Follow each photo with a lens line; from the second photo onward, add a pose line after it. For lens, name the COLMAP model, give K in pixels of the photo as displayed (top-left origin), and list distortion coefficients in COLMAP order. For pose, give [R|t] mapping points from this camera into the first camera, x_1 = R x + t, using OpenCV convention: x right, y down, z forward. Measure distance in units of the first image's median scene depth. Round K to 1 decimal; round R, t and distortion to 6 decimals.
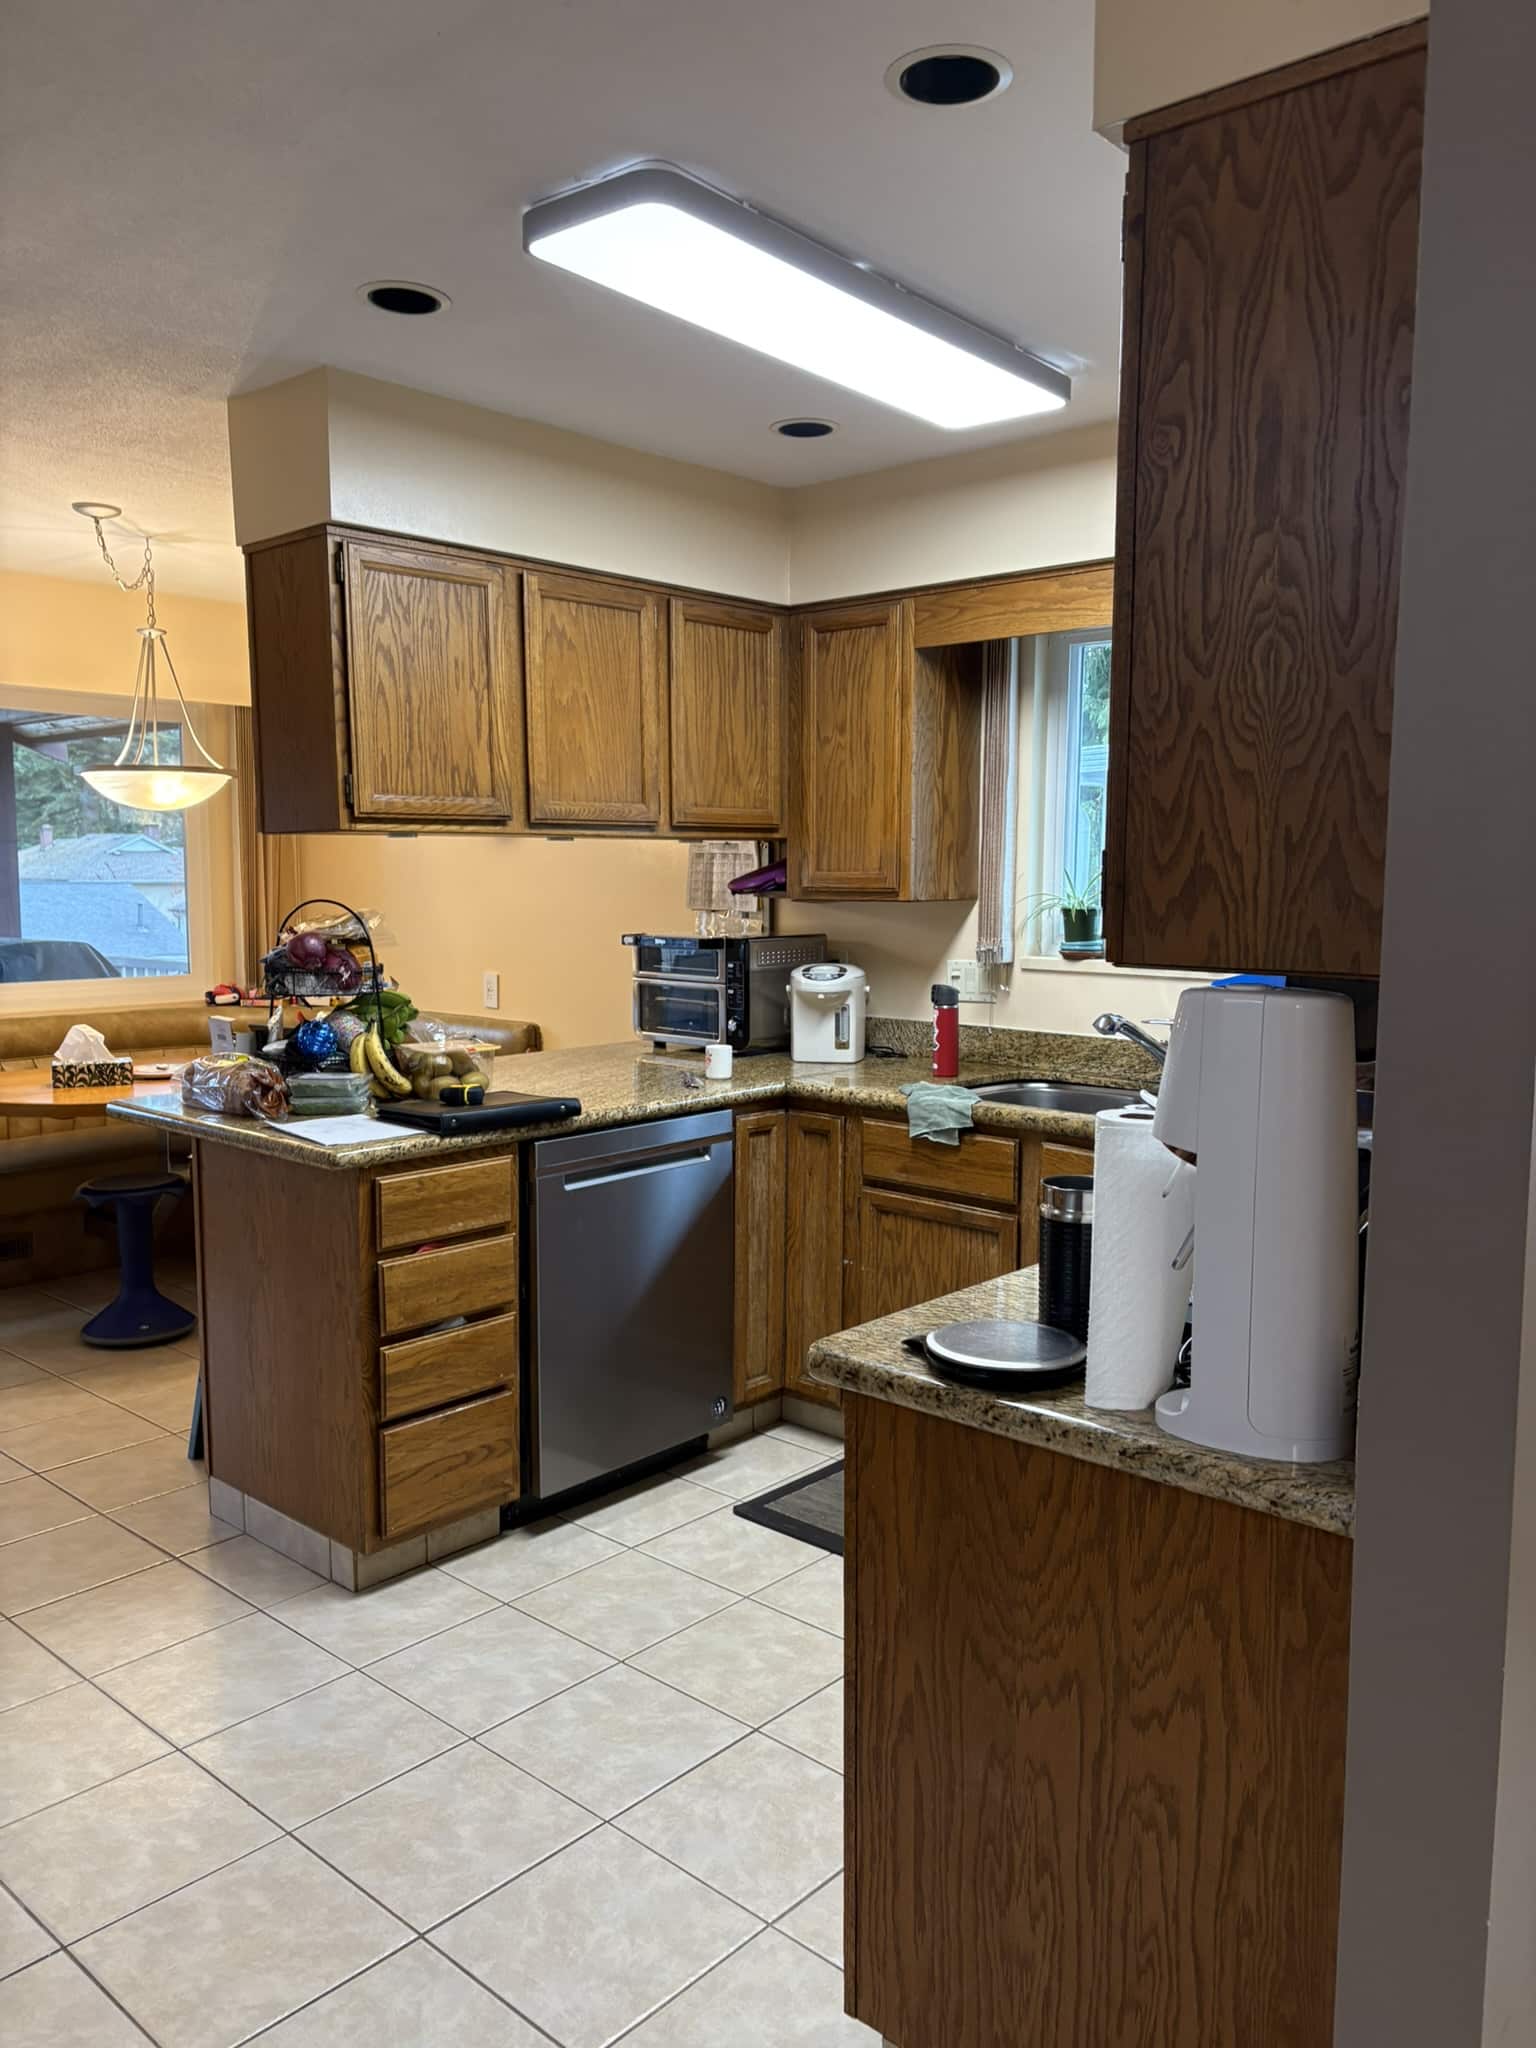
lens RADIAL K [[1542.9, 0, 789.9], [0, 1542.9, 1036.7], [0, 0, 1]] dist [0.048333, -0.044043]
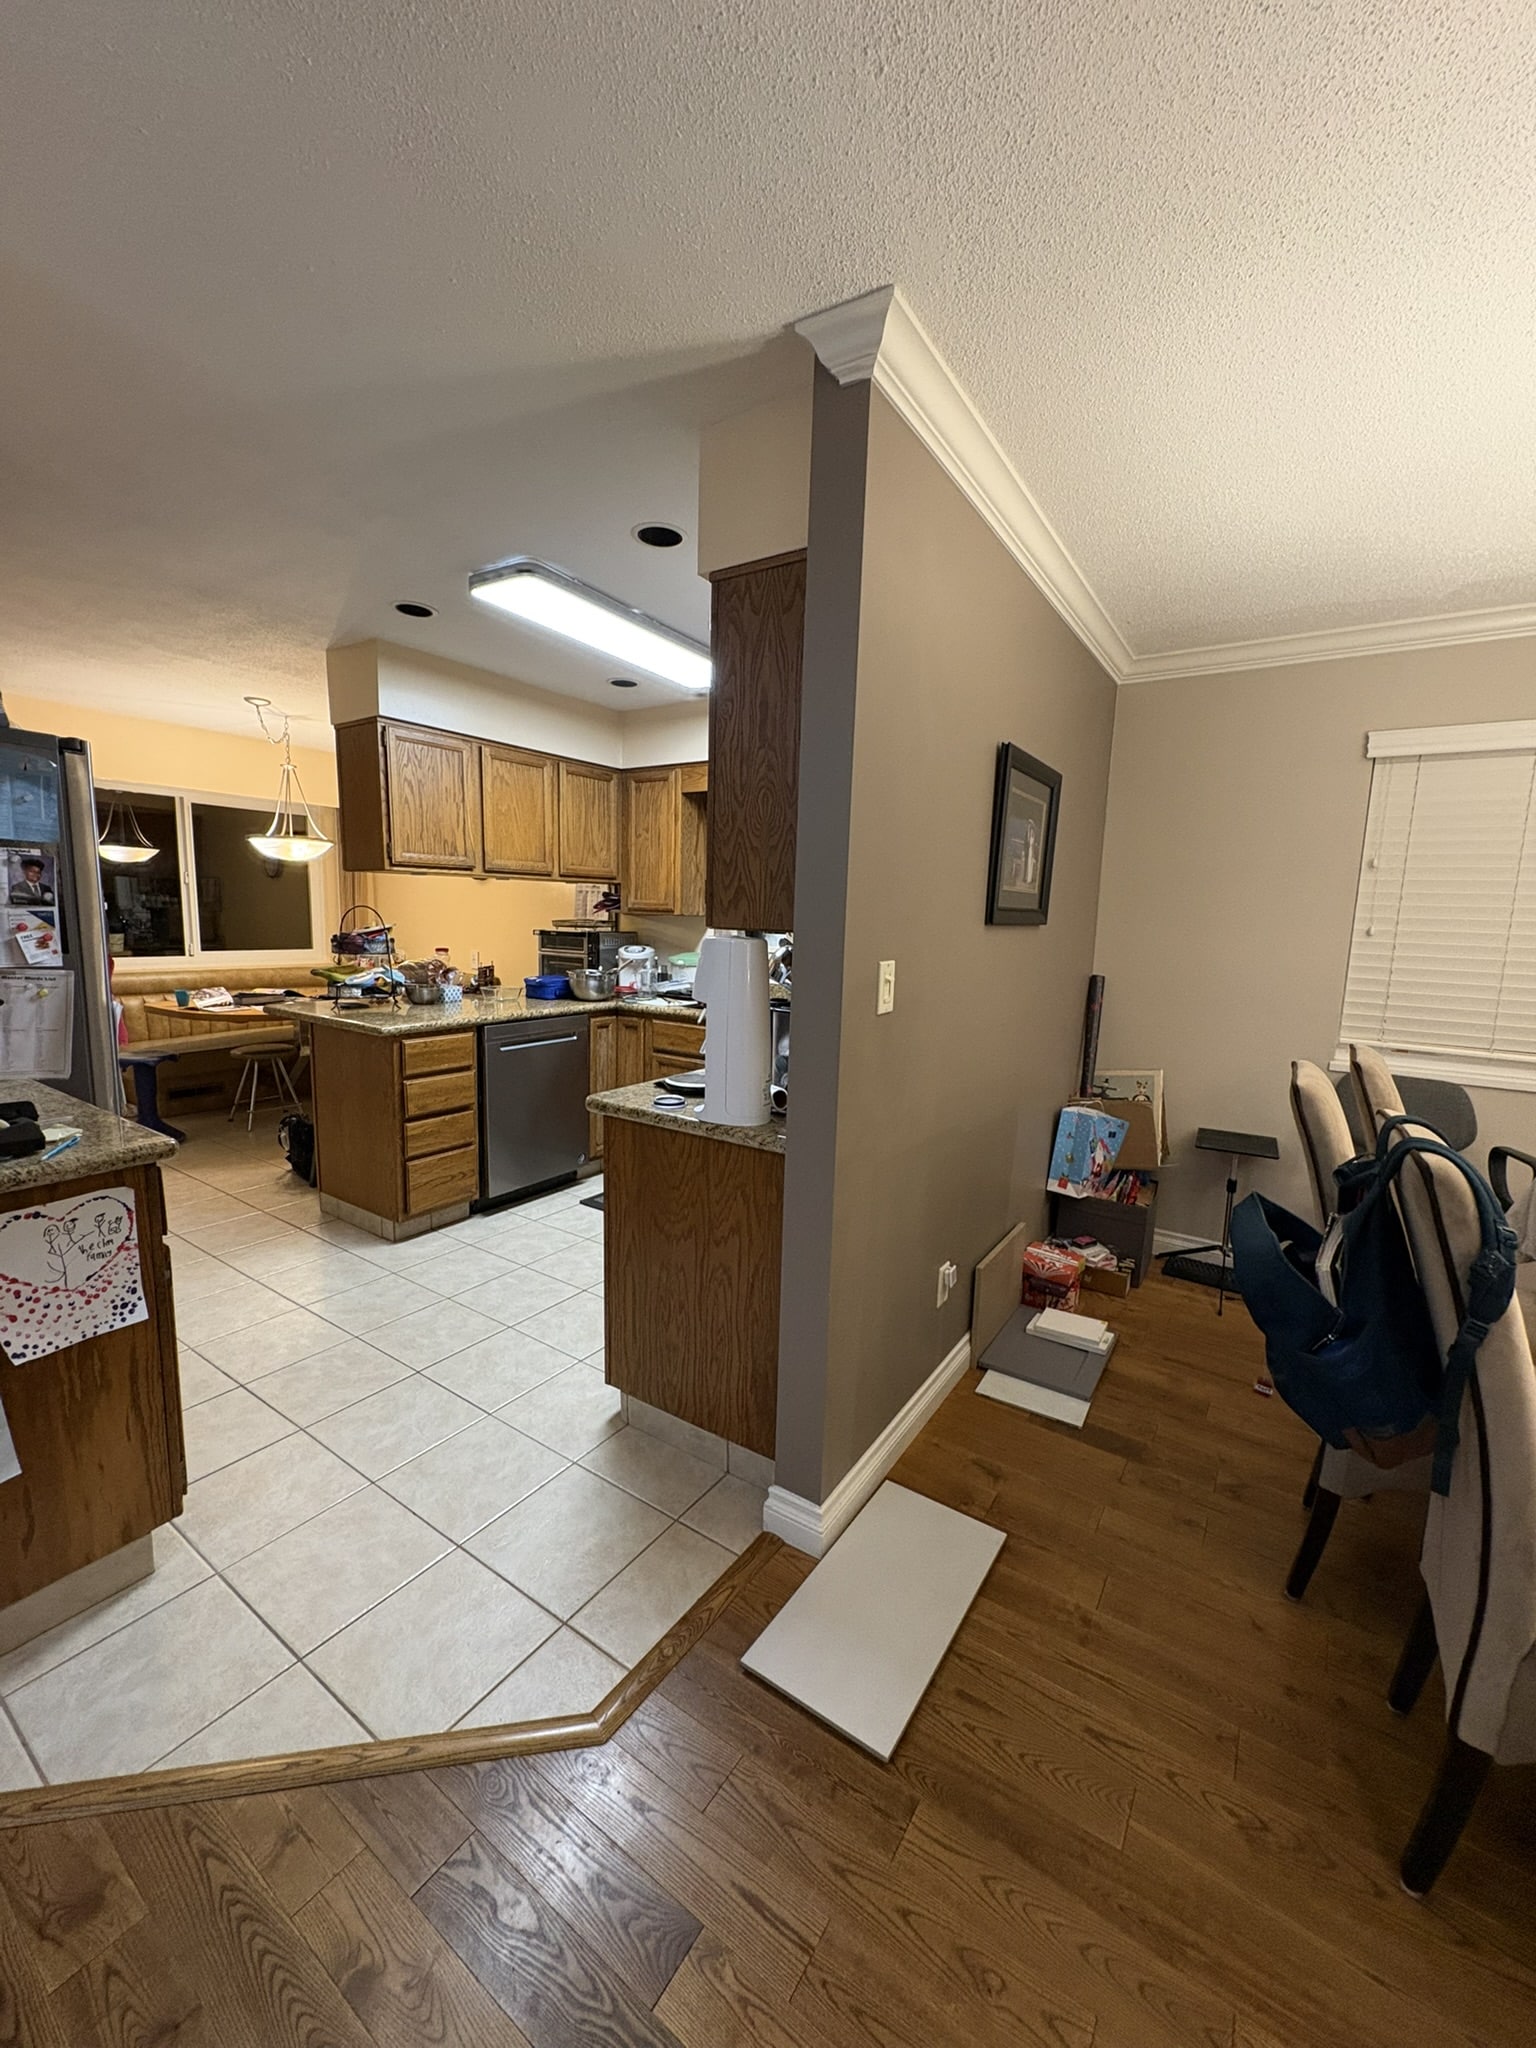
lens RADIAL K [[812.8, 0, 771.3], [0, 812.8, 1030.2], [0, 0, 1]] dist [-0.000729, -0.000632]
pose [[0.990501, 0.007125, 0.137322, 0.066235], [-0.012138, 0.999289, 0.035698, 0.032043], [-0.136970, -0.037026, 0.989883, -0.126446]]
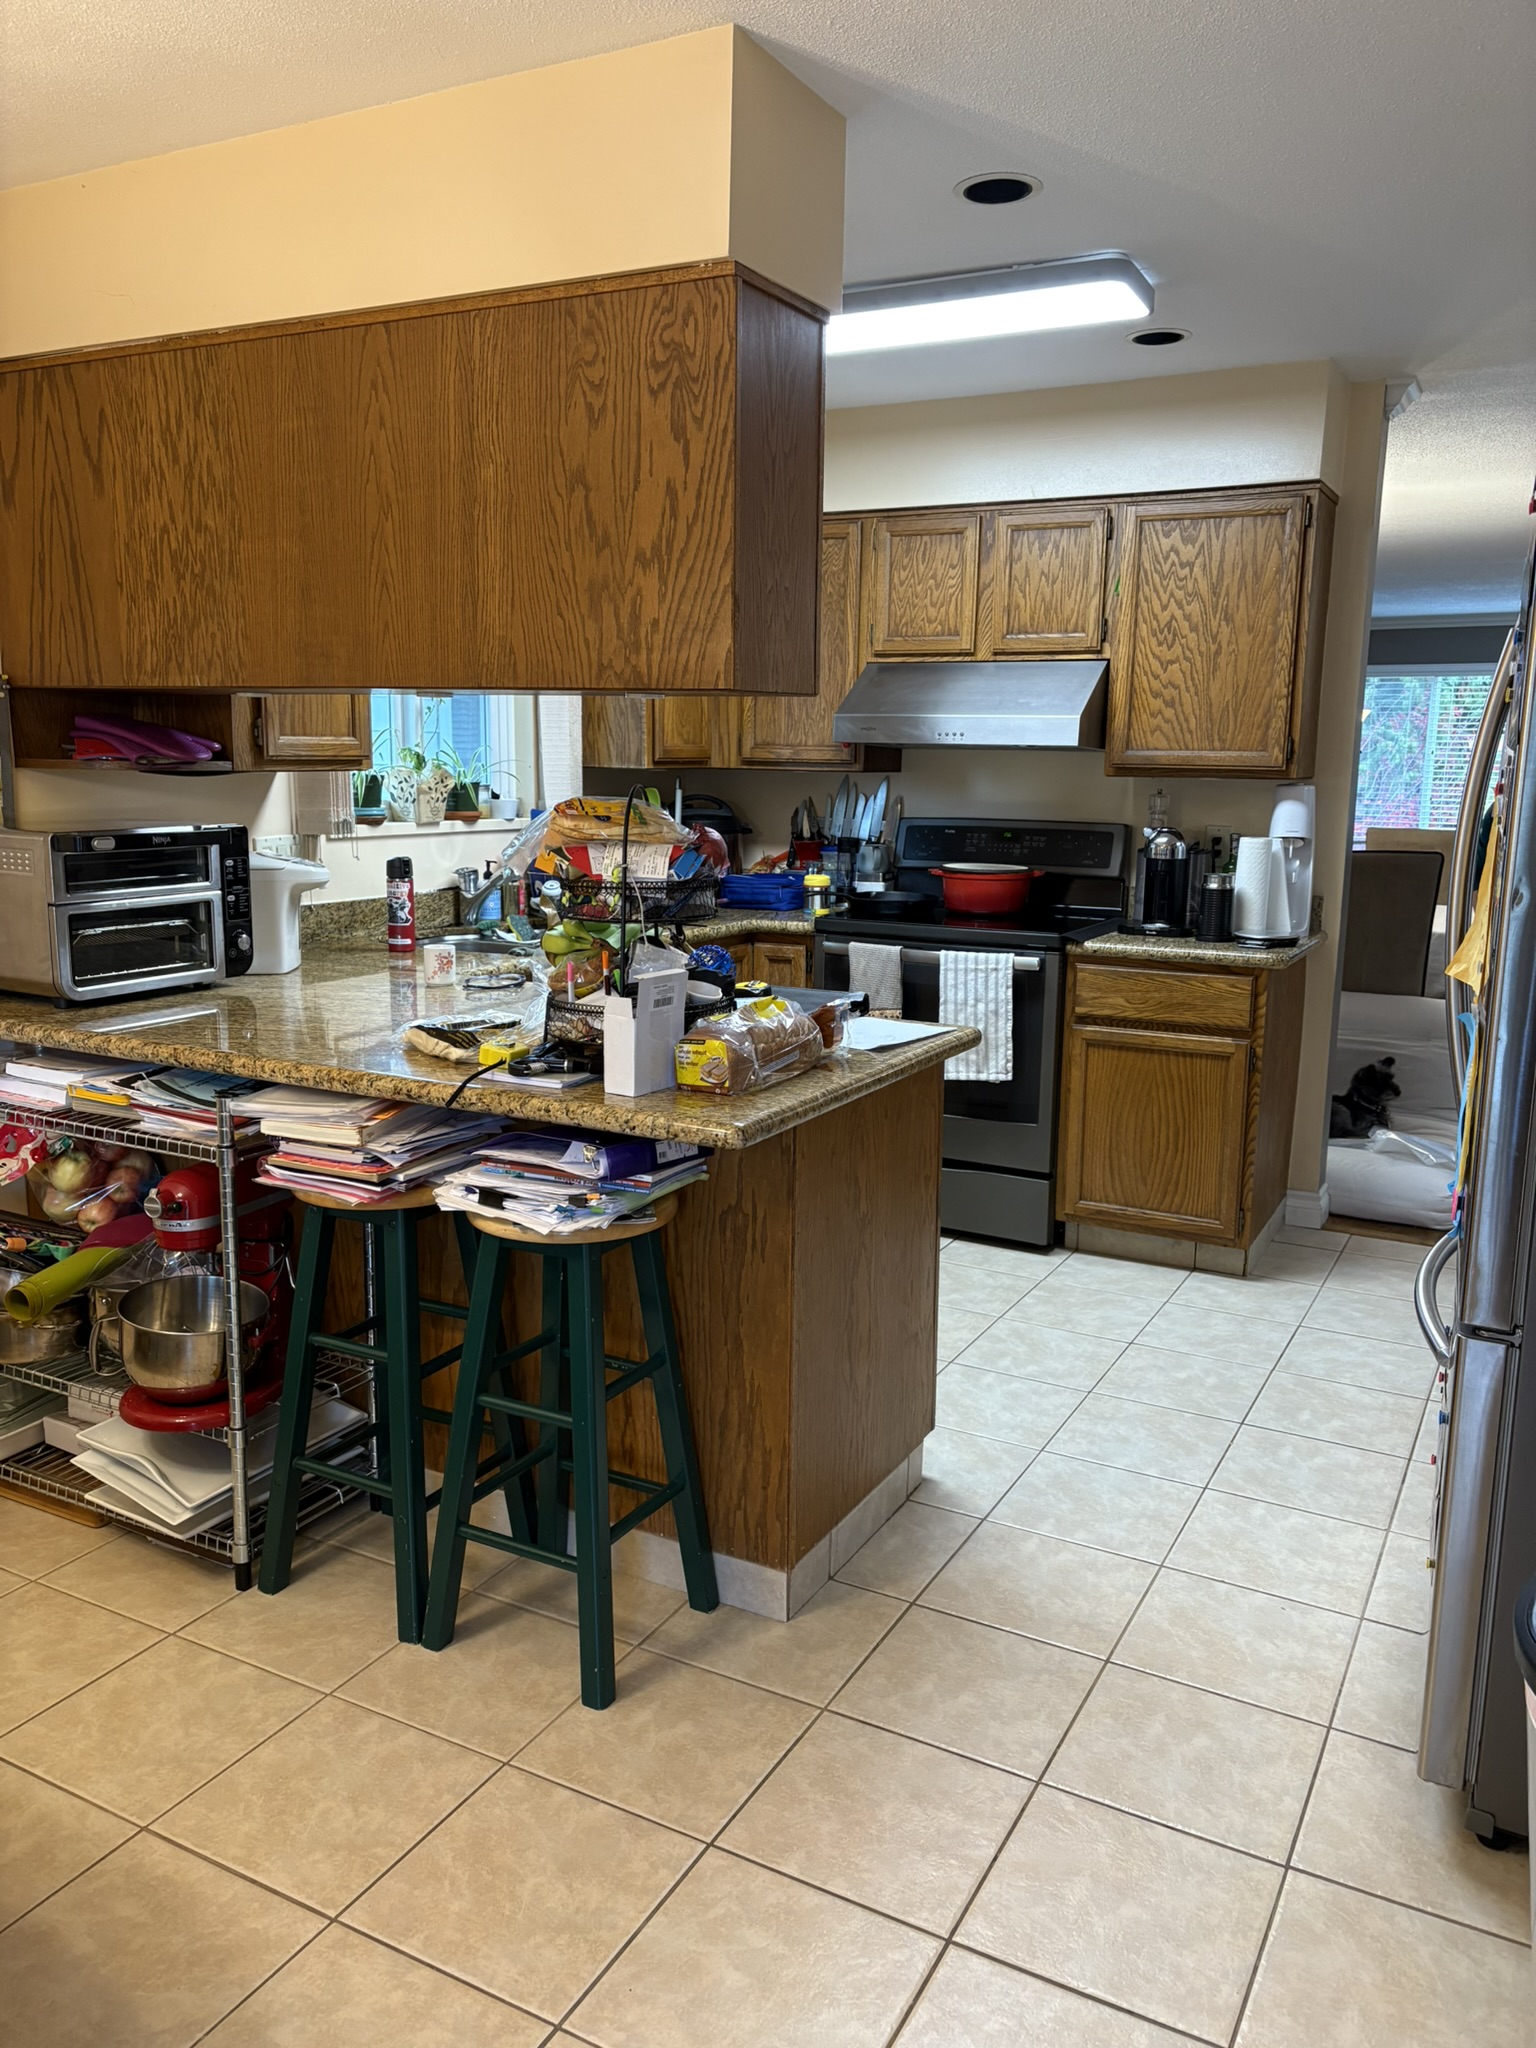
lens RADIAL K [[1542.9, 0, 776.9], [0, 1542.9, 1035.0], [0, 0, 1]] dist [0.048333, -0.044043]
pose [[-0.229216, -0.183903, 0.955845, -1.146368], [0.098195, 0.972611, 0.210677, -0.134687], [-0.968410, 0.142150, -0.204880, 1.248581]]
